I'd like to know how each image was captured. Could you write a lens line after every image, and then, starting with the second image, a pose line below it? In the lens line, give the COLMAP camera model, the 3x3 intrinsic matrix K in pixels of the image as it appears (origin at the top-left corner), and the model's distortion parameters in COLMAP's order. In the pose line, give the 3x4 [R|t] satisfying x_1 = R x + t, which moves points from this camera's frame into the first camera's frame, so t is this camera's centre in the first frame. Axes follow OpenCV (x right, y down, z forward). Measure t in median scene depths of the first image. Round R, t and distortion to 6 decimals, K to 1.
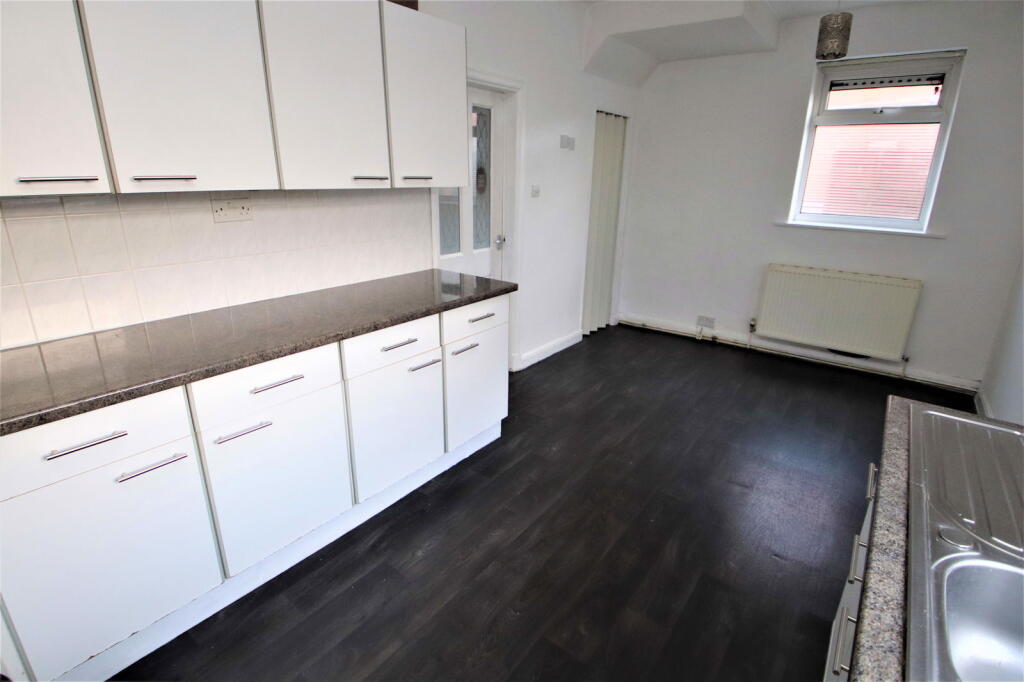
lens RADIAL K [[501.5, 0, 512.0], [0, 501.5, 341.0], [0, 0, 1]] dist [0.002053, -0.019341]
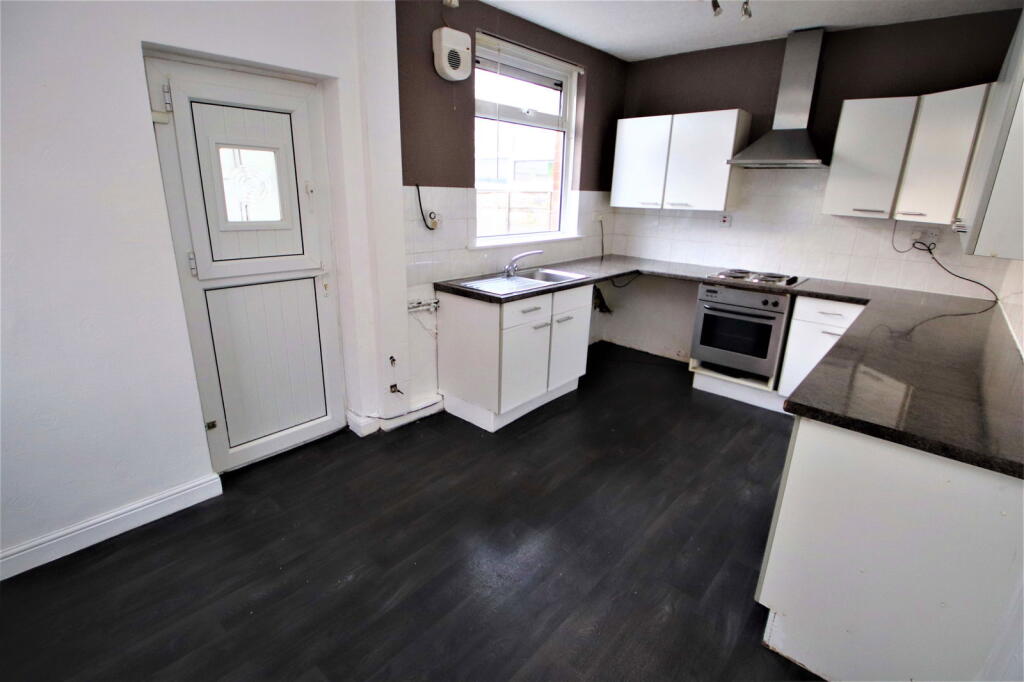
lens RADIAL K [[478.1, 0, 509.7], [0, 478.1, 335.0], [0, 0, 1]] dist [0.029515, -0.032194]
pose [[-0.997498, -0.053026, 0.046762, 0.224918], [-0.015961, 0.813234, 0.581717, -0.351195], [-0.068875, 0.579515, -0.812046, 1.024014]]
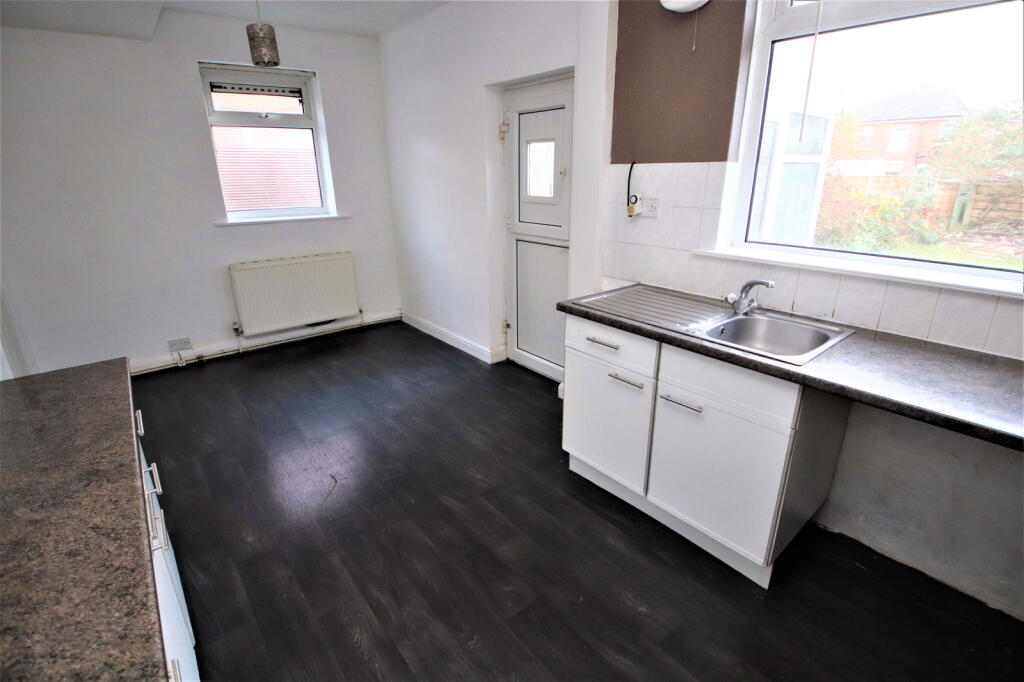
lens RADIAL K [[478.1, 0, 509.7], [0, 478.1, 335.0], [0, 0, 1]] dist [0.029515, -0.032194]
pose [[0.224333, -0.331167, 0.916517, -0.304226], [0.327729, 0.911346, 0.249082, -0.091575], [-0.917752, 0.244492, 0.312978, 0.250631]]
